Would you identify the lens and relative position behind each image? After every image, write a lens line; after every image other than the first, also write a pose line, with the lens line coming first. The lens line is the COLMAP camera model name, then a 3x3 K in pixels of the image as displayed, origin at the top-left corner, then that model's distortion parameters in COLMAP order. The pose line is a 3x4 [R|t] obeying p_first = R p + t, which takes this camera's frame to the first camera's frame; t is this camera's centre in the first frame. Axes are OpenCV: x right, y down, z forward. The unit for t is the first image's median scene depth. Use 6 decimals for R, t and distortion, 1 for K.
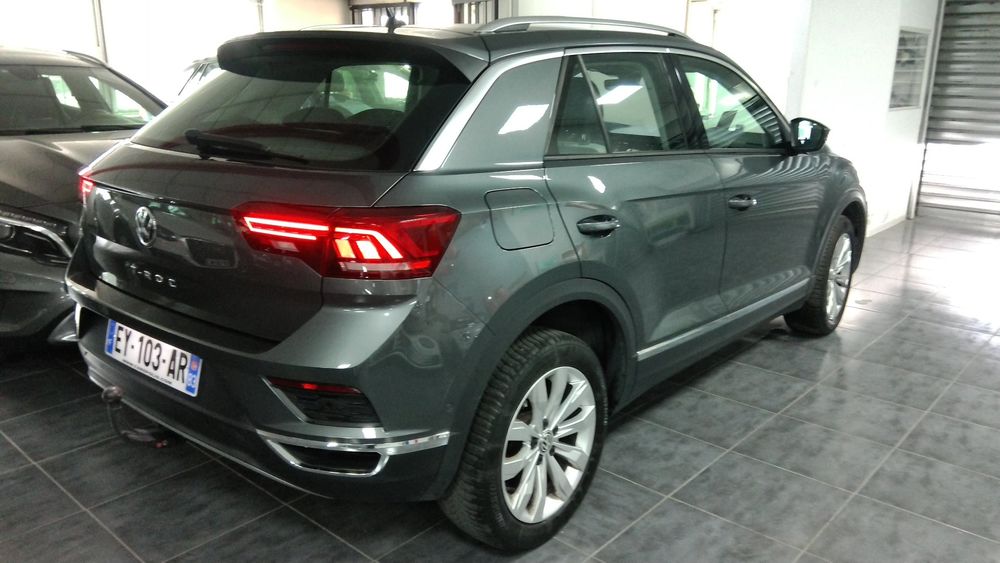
lens RADIAL K [[780.8, 0, 506.8], [0, 780.8, 278.9], [0, 0, 1]] dist [0.049060, -0.030860]
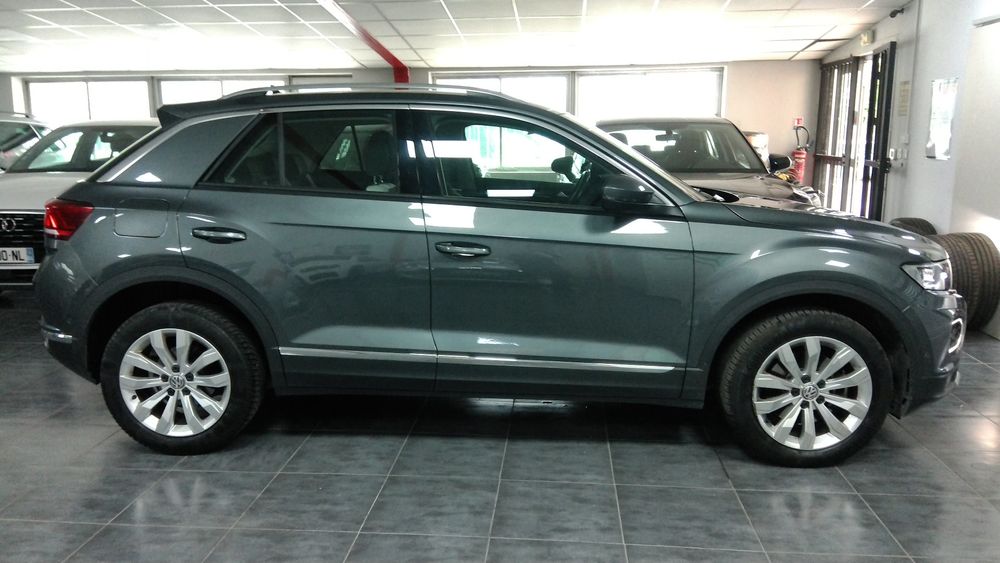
lens RADIAL K [[780.8, 0, 492.2], [0, 780.8, 276.8], [0, 0, 1]] dist [0.049060, -0.030860]
pose [[0.586536, 0.132189, -0.799063, 1.106828], [-0.195204, 0.980580, 0.018931, -0.088550], [0.786048, 0.144877, 0.600949, 0.404214]]
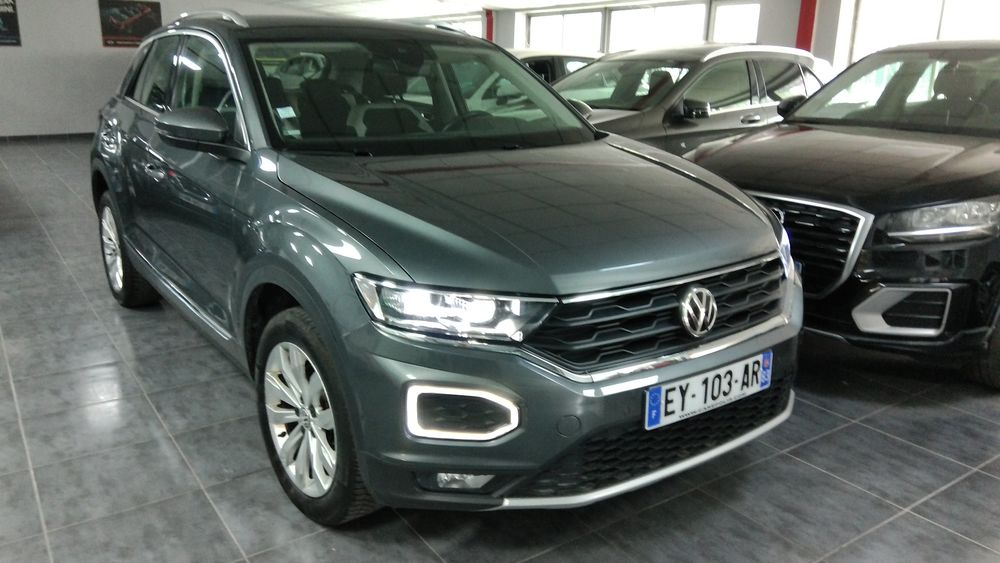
lens RADIAL K [[780.8, 0, 495.7], [0, 780.8, 287.2], [0, 0, 1]] dist [0.049060, -0.030860]
pose [[-0.254683, 0.255057, -0.932782, 1.186090], [-0.264772, 0.909337, 0.320938, -0.412612], [0.930071, 0.328712, -0.164061, 1.602306]]
